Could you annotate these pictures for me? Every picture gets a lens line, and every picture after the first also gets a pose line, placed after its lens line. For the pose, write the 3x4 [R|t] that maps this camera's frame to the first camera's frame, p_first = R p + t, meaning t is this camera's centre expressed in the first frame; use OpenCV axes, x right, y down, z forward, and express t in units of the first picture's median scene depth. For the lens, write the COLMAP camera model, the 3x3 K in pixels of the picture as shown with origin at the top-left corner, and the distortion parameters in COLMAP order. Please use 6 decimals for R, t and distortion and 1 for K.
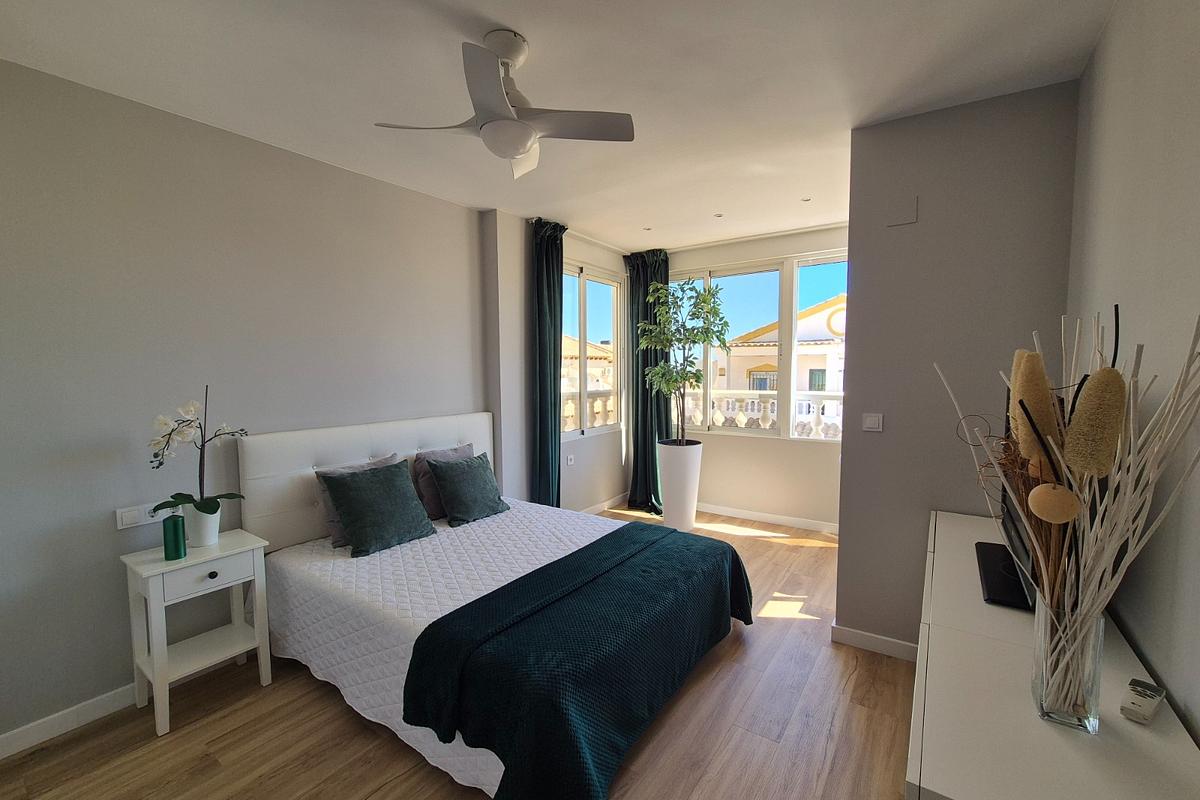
lens RADIAL K [[494.5, 0, 606.1], [0, 494.5, 399.9], [0, 0, 1]] dist [-0.002834, 0.004174]
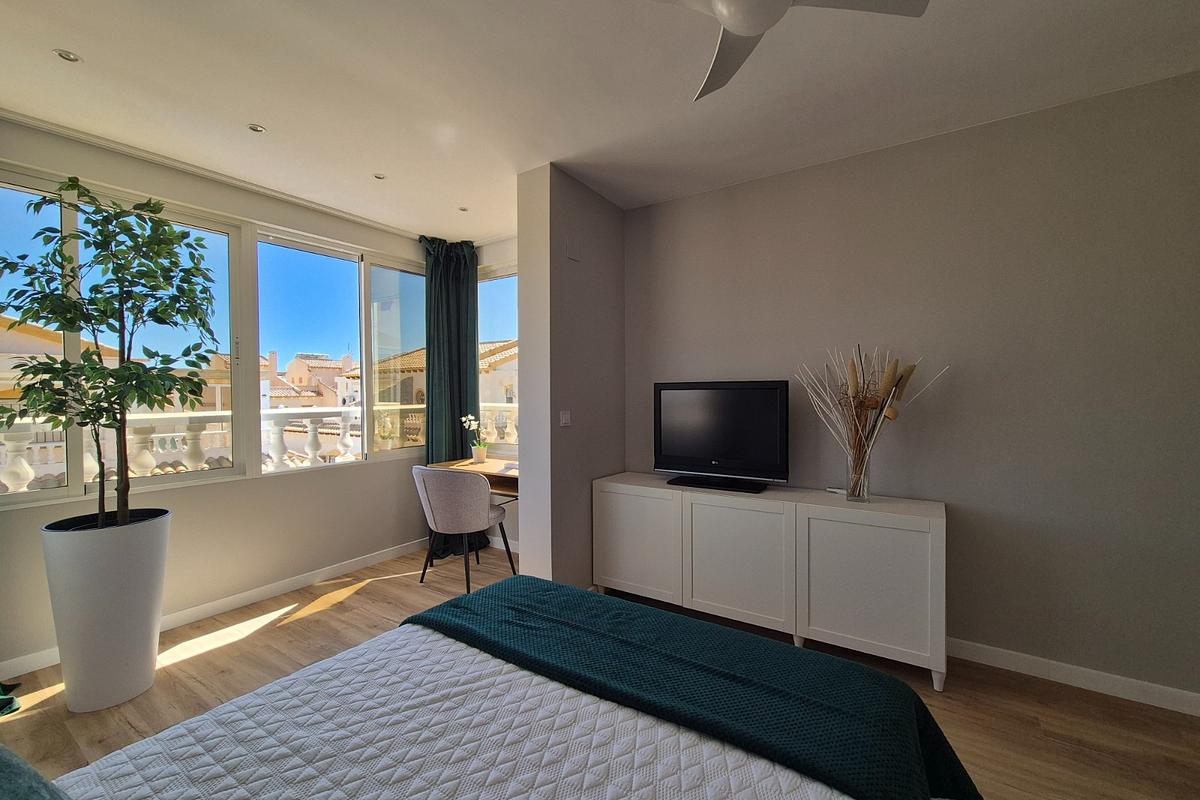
lens RADIAL K [[494.5, 0, 606.1], [0, 494.5, 399.9], [0, 0, 1]] dist [-0.002834, 0.004174]
pose [[-0.025416, 0.002735, 0.999673, -0.391876], [0.049641, 0.998766, -0.001470, -0.007164], [-0.998444, 0.049587, -0.025521, 0.551729]]
